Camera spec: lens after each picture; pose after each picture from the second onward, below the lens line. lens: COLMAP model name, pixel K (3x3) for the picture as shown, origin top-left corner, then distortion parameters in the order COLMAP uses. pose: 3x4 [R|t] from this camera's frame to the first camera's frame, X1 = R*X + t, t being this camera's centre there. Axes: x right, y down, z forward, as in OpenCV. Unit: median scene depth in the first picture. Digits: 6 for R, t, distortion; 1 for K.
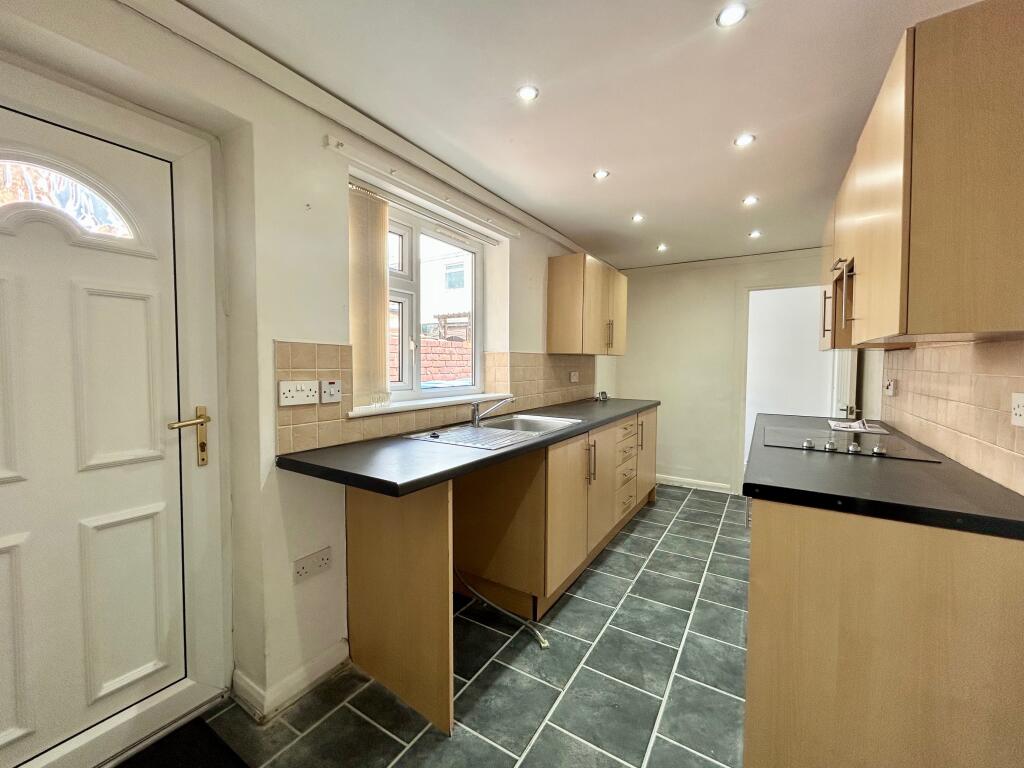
lens RADIAL K [[412.5, 0, 514.7], [0, 412.5, 382.1], [0, 0, 1]] dist [-0.000749, 0.000233]
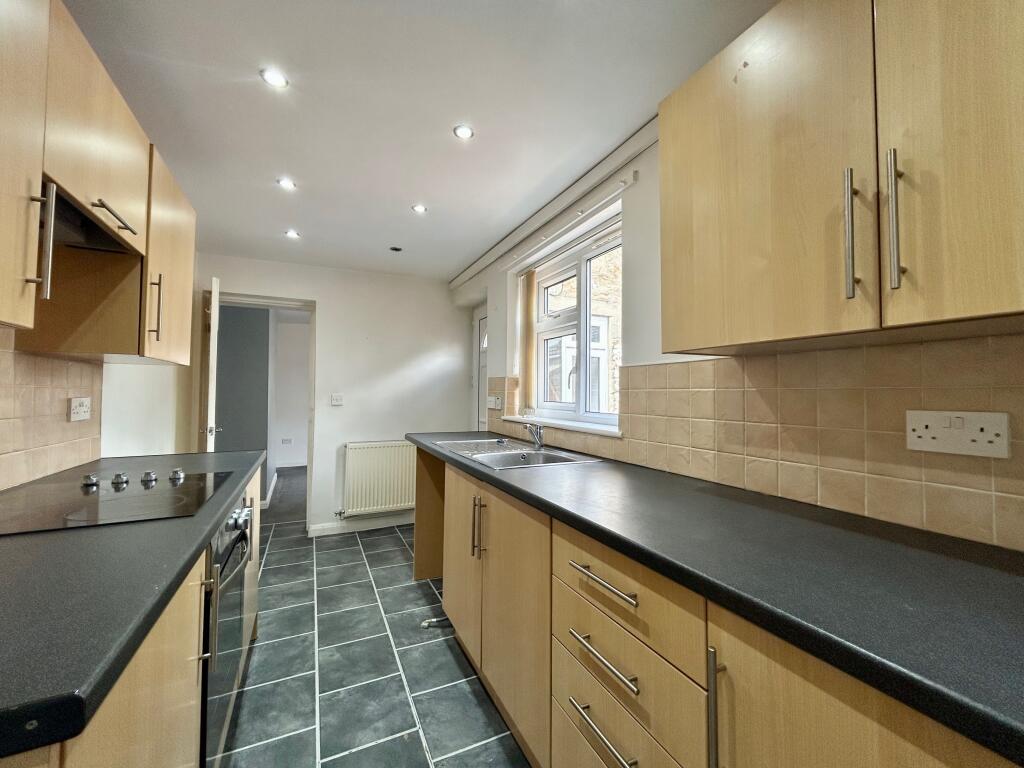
lens RADIAL K [[412.5, 0, 514.6], [0, 412.5, 380.3], [0, 0, 1]] dist [-0.000749, 0.000233]
pose [[-0.530157, -0.023303, -0.847579, 0.857042], [-0.037992, 0.999271, -0.003709, -0.060622], [0.847048, 0.030235, -0.530655, 1.634321]]
